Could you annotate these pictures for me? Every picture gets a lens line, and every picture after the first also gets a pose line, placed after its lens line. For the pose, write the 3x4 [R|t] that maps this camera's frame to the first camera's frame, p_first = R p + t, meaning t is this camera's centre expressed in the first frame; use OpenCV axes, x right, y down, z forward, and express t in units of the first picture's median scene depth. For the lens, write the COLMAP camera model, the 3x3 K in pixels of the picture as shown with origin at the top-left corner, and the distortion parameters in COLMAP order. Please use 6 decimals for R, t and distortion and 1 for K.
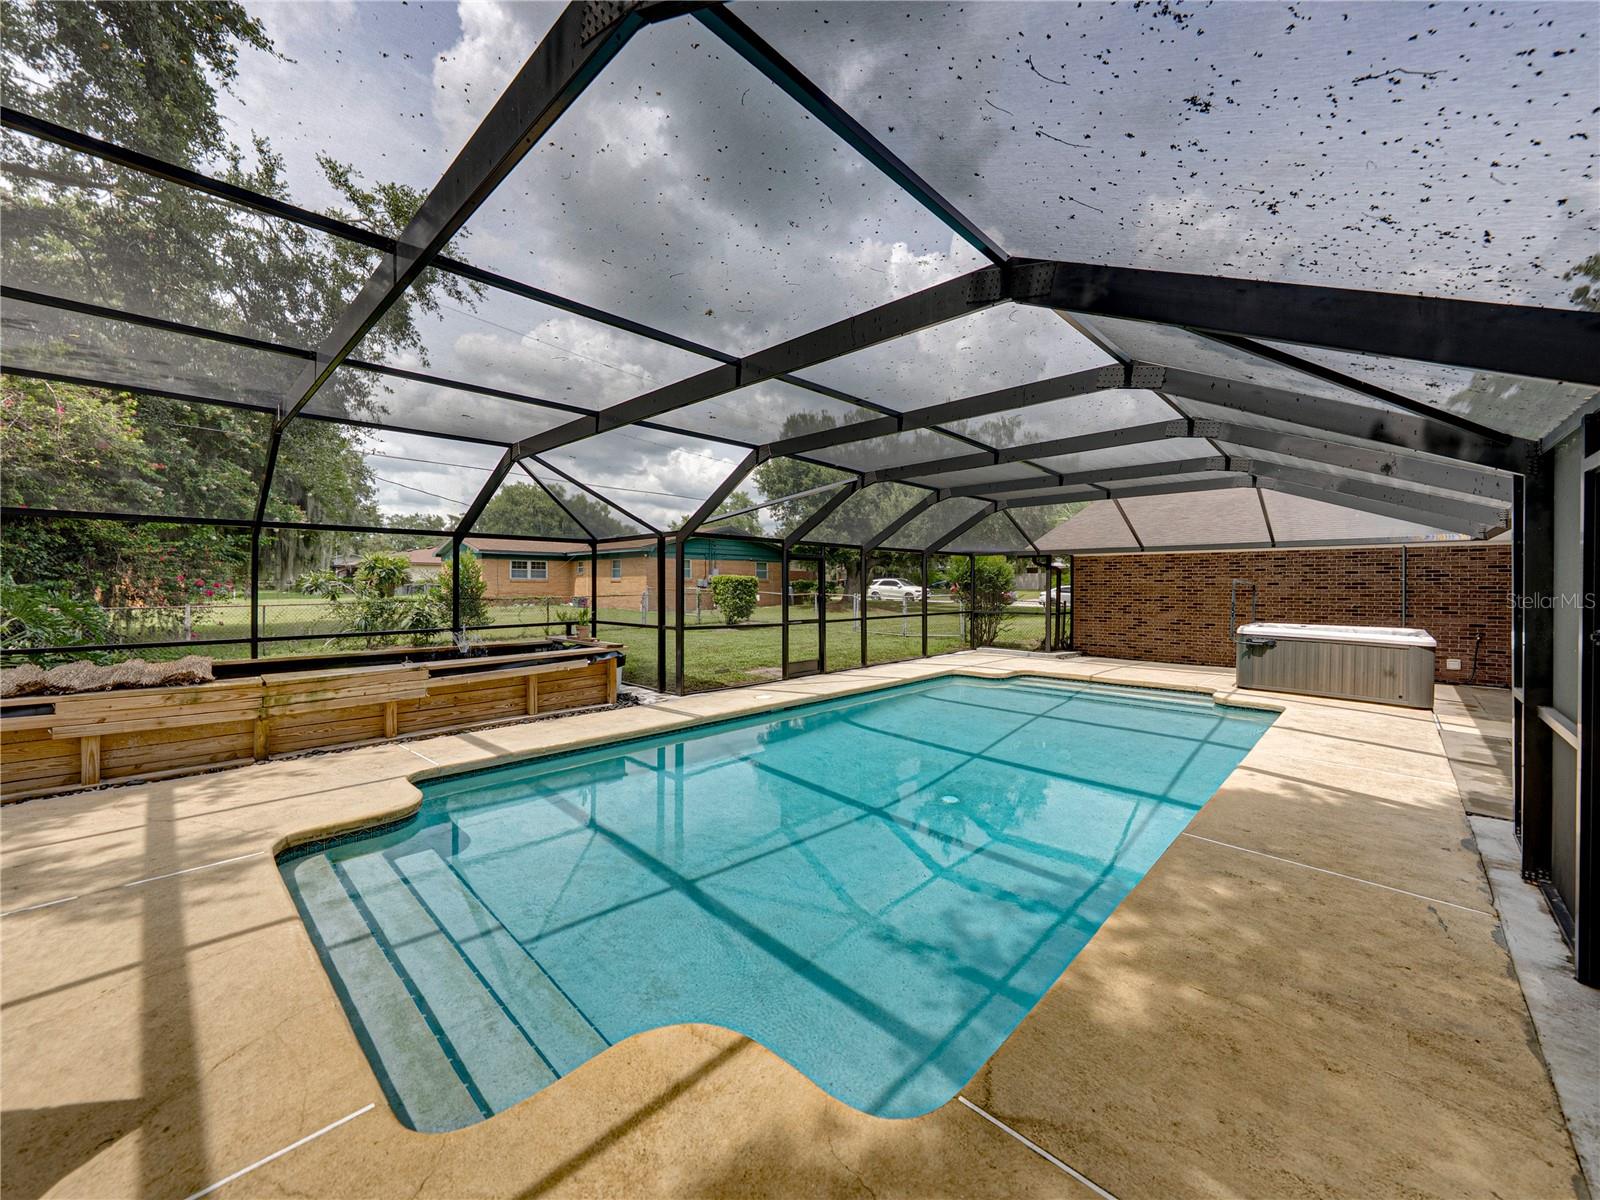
lens RADIAL K [[617.2, 0, 804.4], [0, 617.2, 588.7], [0, 0, 1]] dist [-0.001442, 0.000029]
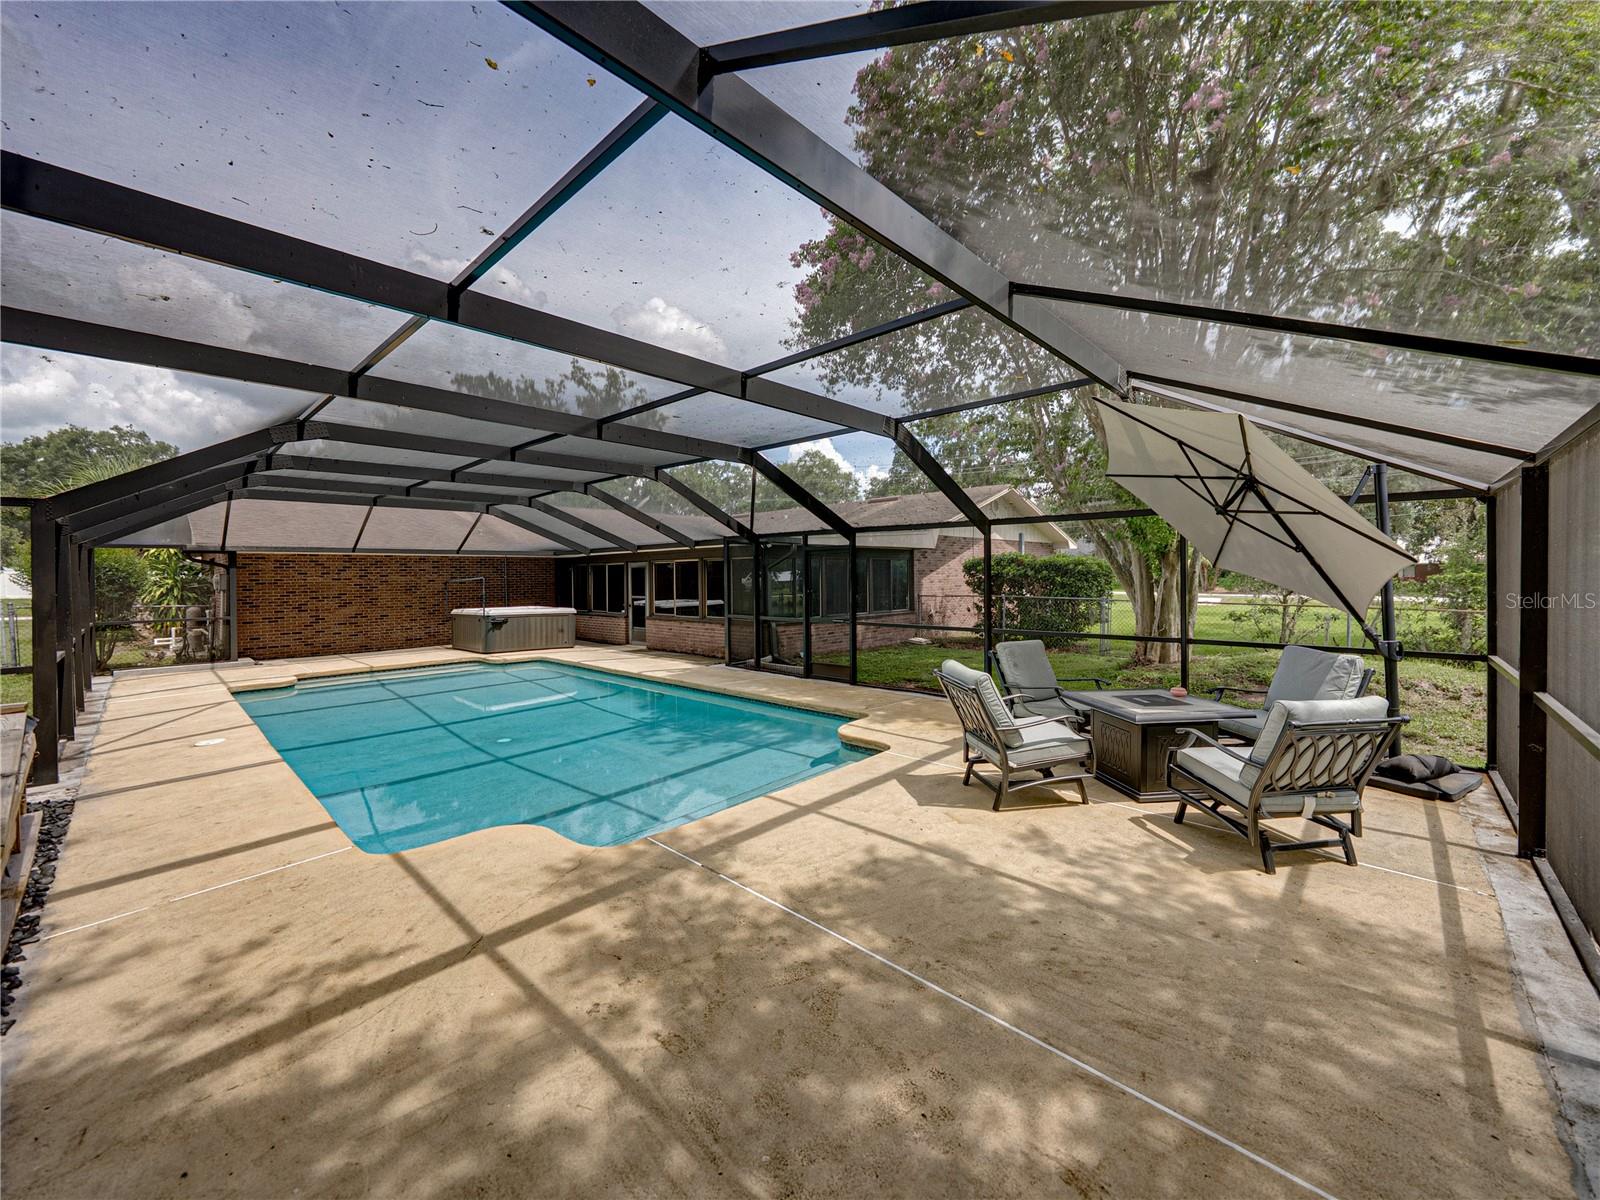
lens RADIAL K [[623.6, 0, 797.5], [0, 623.6, 581.7], [0, 0, 1]] dist [-0.001316, -0.000130]
pose [[0.009015, -0.011207, 0.999897, -0.659705], [0.019069, 0.999757, 0.011033, -0.006795], [-0.999778, 0.018968, 0.009226, 0.244218]]
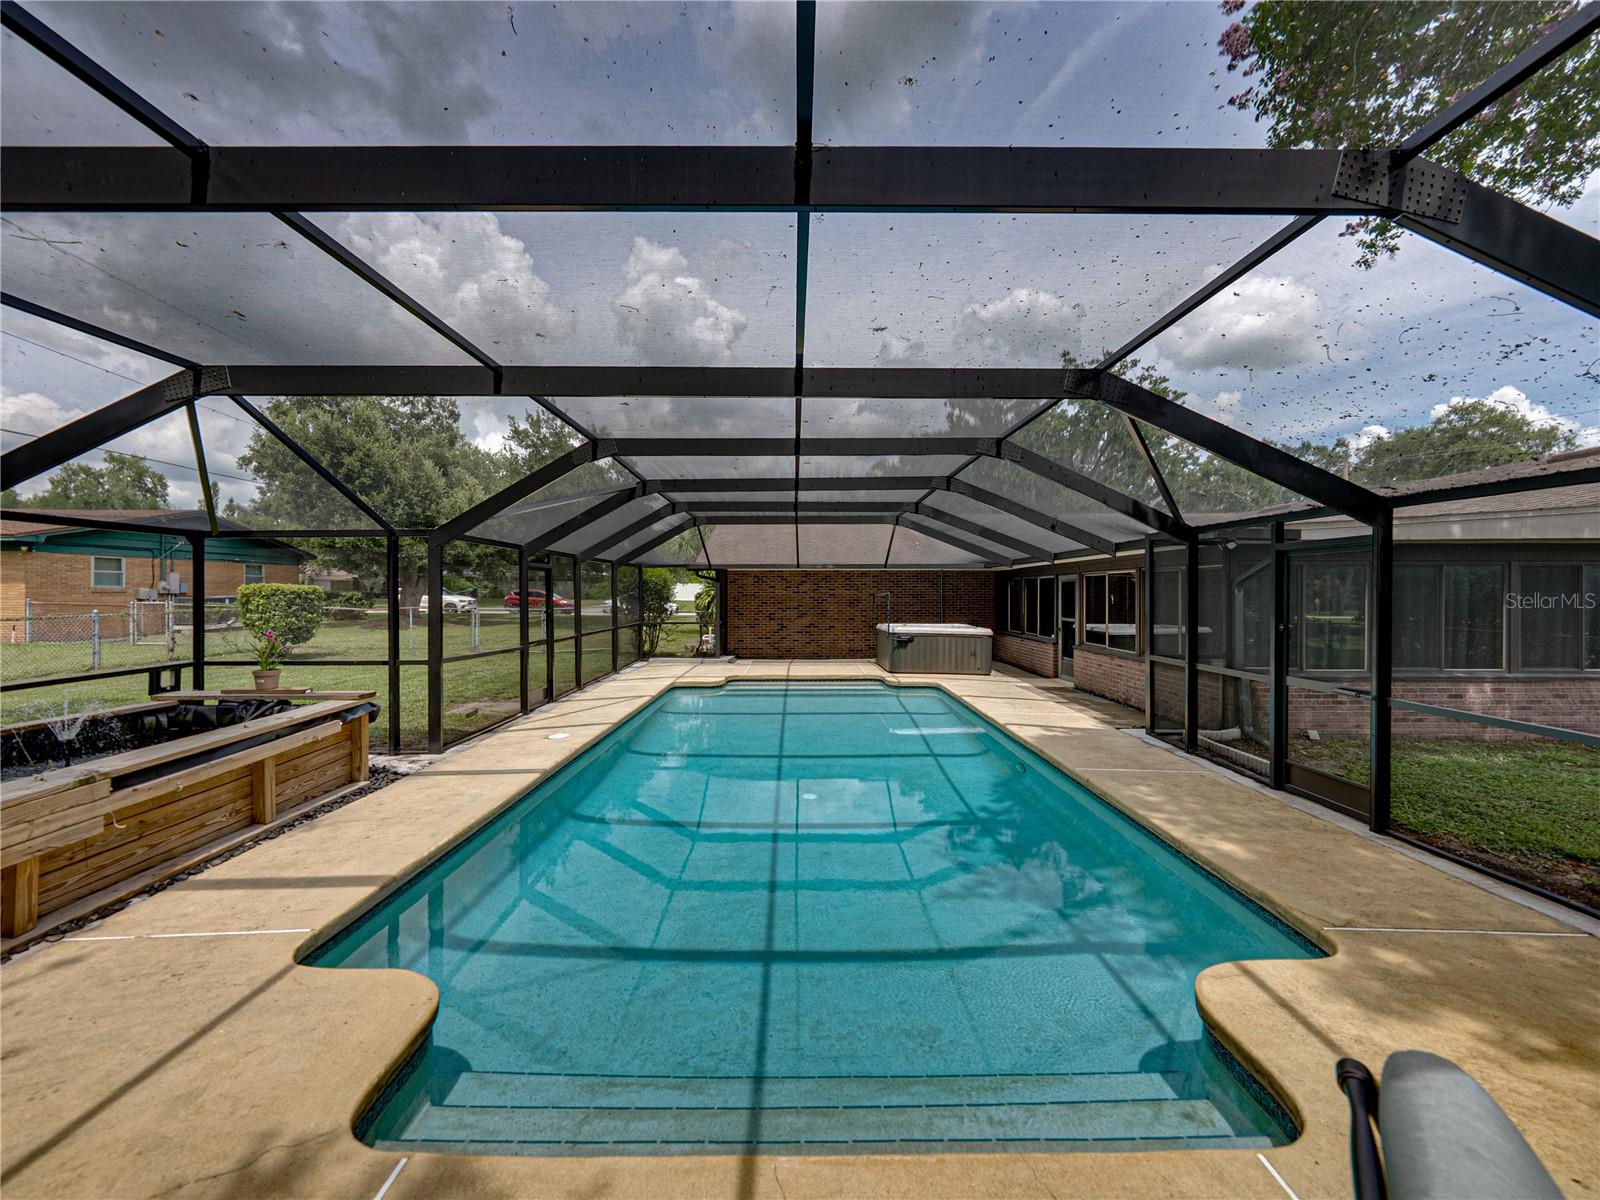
lens RADIAL K [[622.5, 0, 800.0], [0, 622.5, 600.0], [0, 0, 1]] dist [-0.001525, 0.000028]
pose [[0.724261, -0.011540, 0.689429, -0.344297], [0.007470, 0.999933, 0.008891, -0.011146], [-0.689485, -0.001289, 0.724298, 0.142194]]
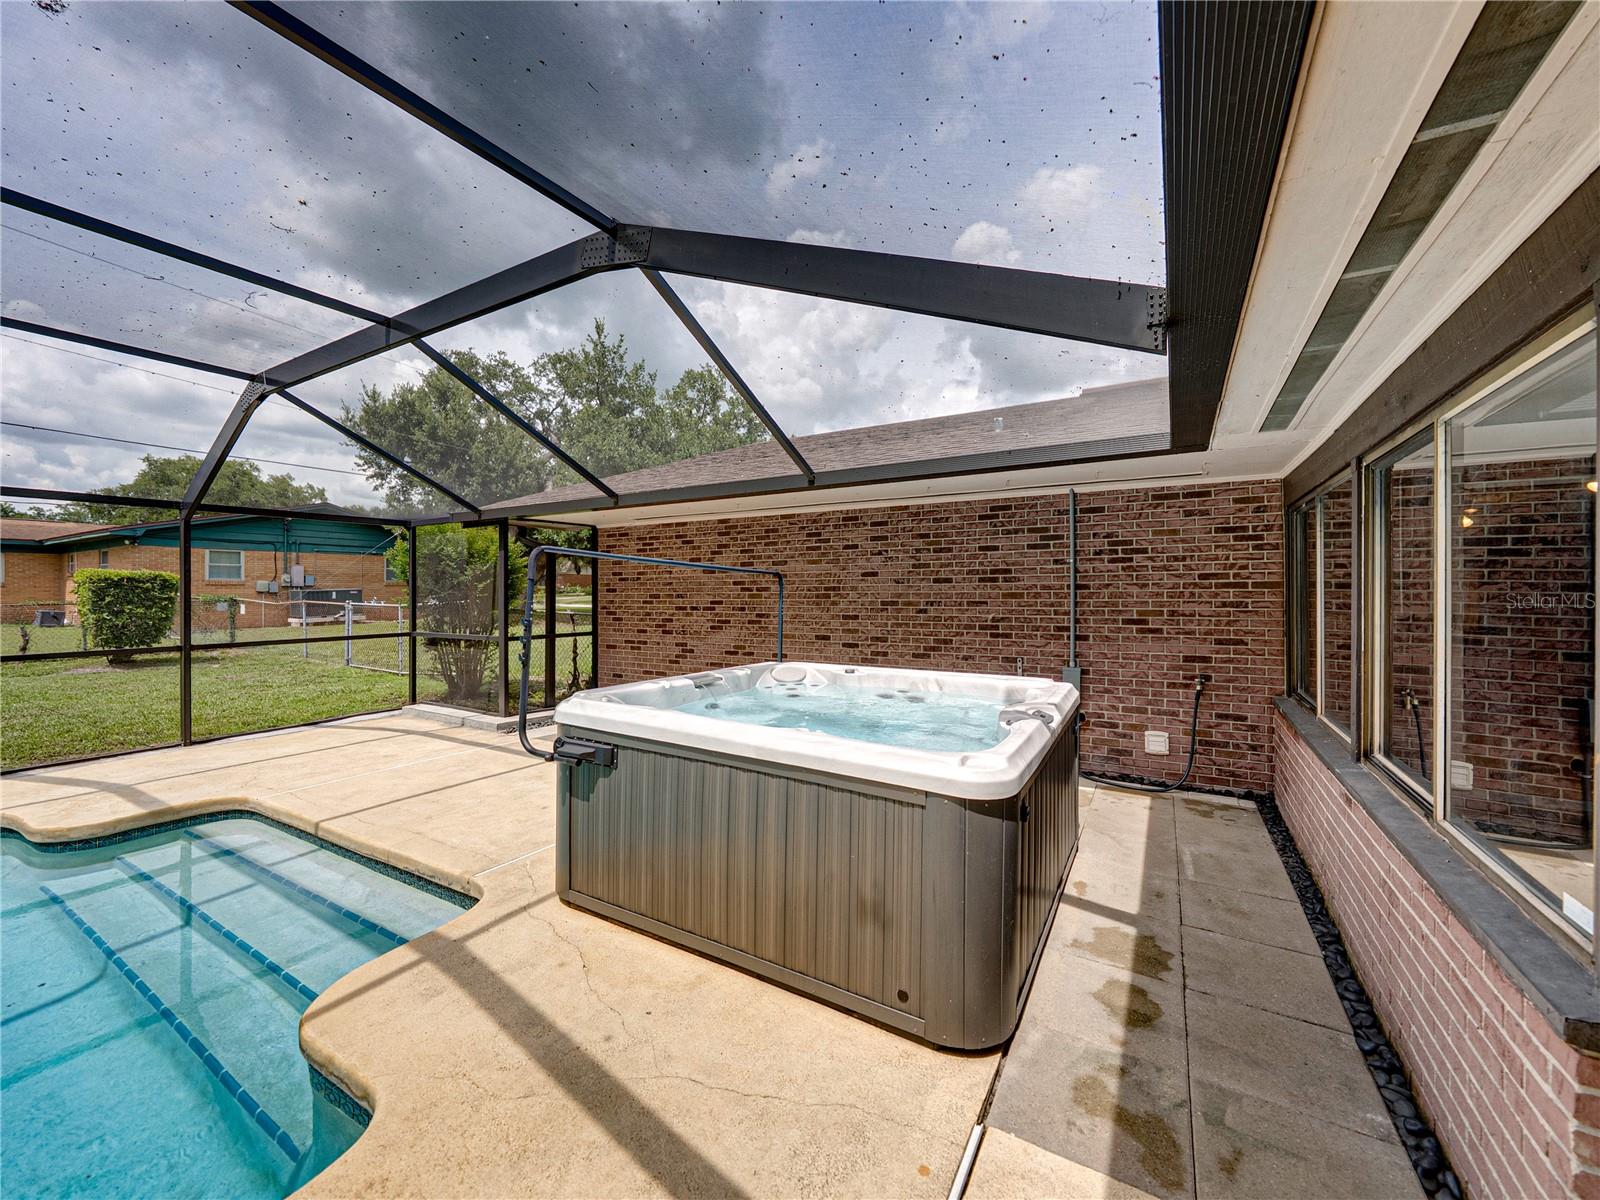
lens RADIAL K [[632.2, 0, 800.4], [0, 632.2, 596.0], [0, 0, 1]] dist [0.000539, 0.000184]
pose [[0.974580, -0.007597, 0.223913, 0.692771], [0.007248, 0.999971, 0.002381, 0.009604], [-0.223924, -0.000697, 0.974606, 0.601437]]
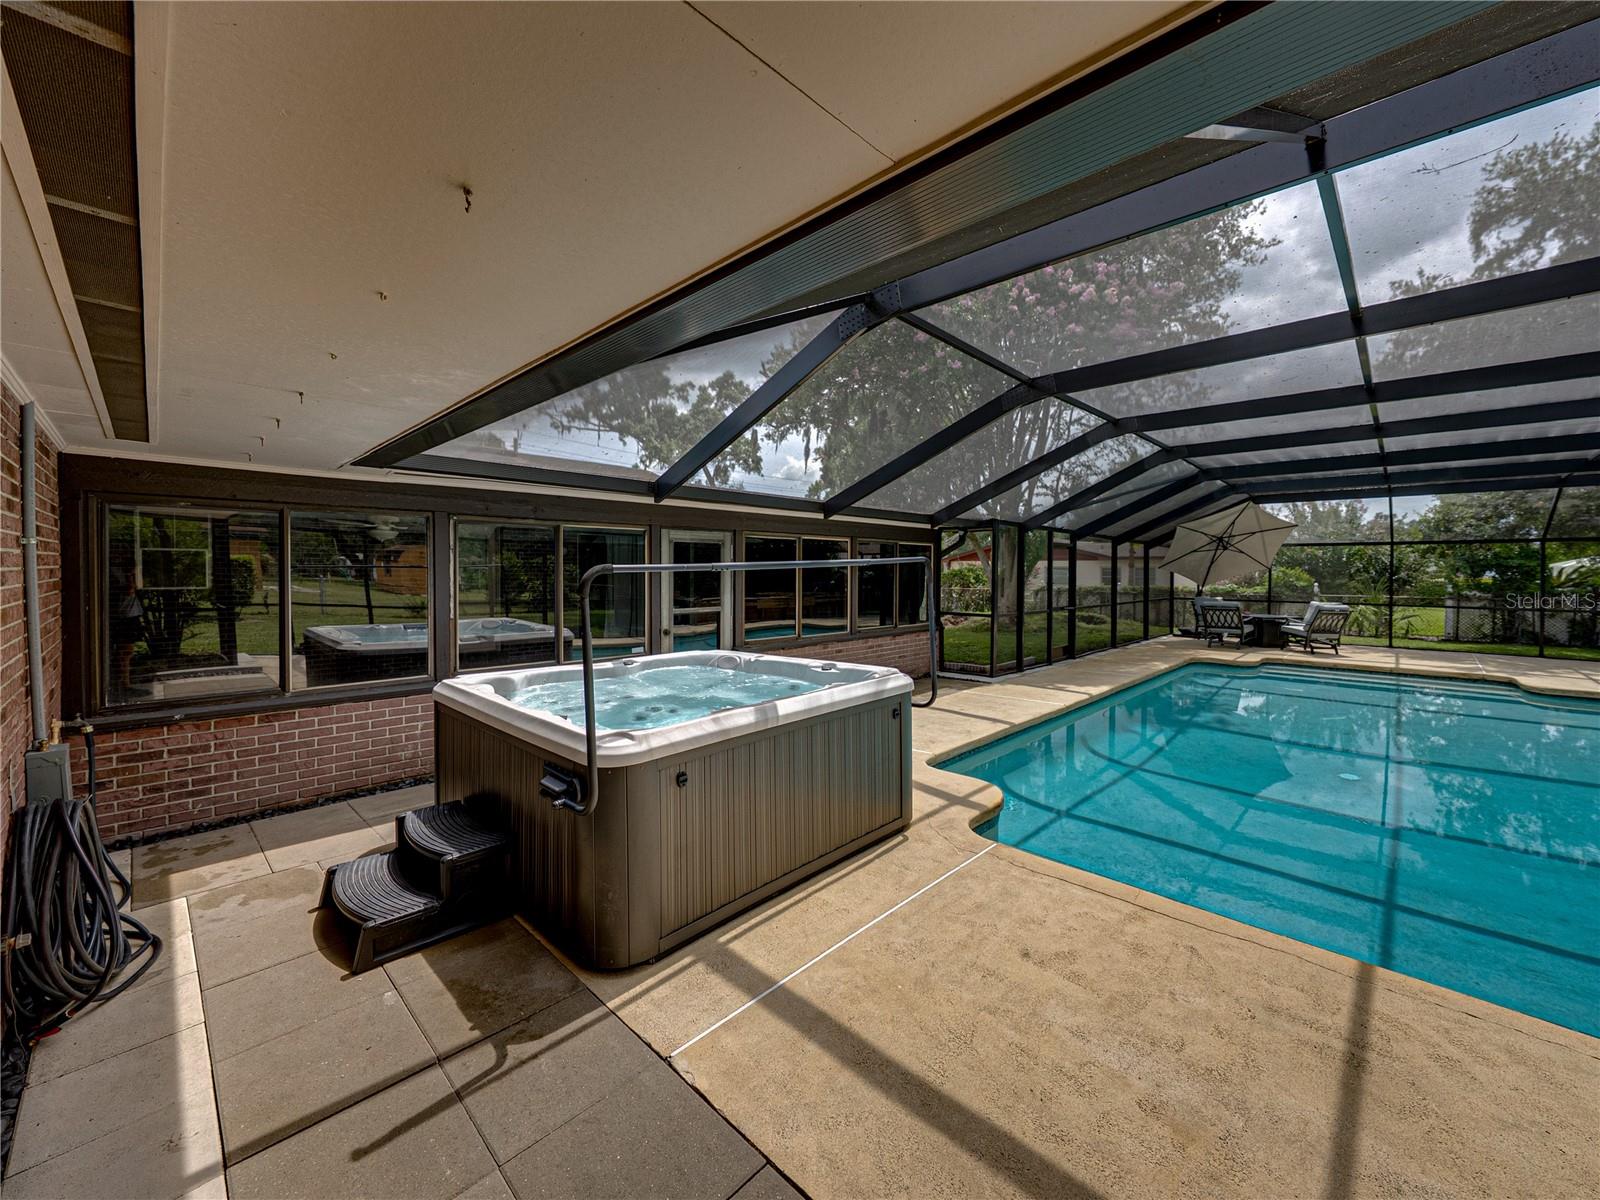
lens RADIAL K [[623.6, 0, 797.5], [0, 623.6, 581.7], [0, 0, 1]] dist [-0.001316, -0.000130]
pose [[-0.999580, -0.009088, 0.027522, 0.706851], [-0.008377, 0.999631, 0.025830, -0.006164], [-0.027746, 0.025589, -0.999287, 1.308717]]
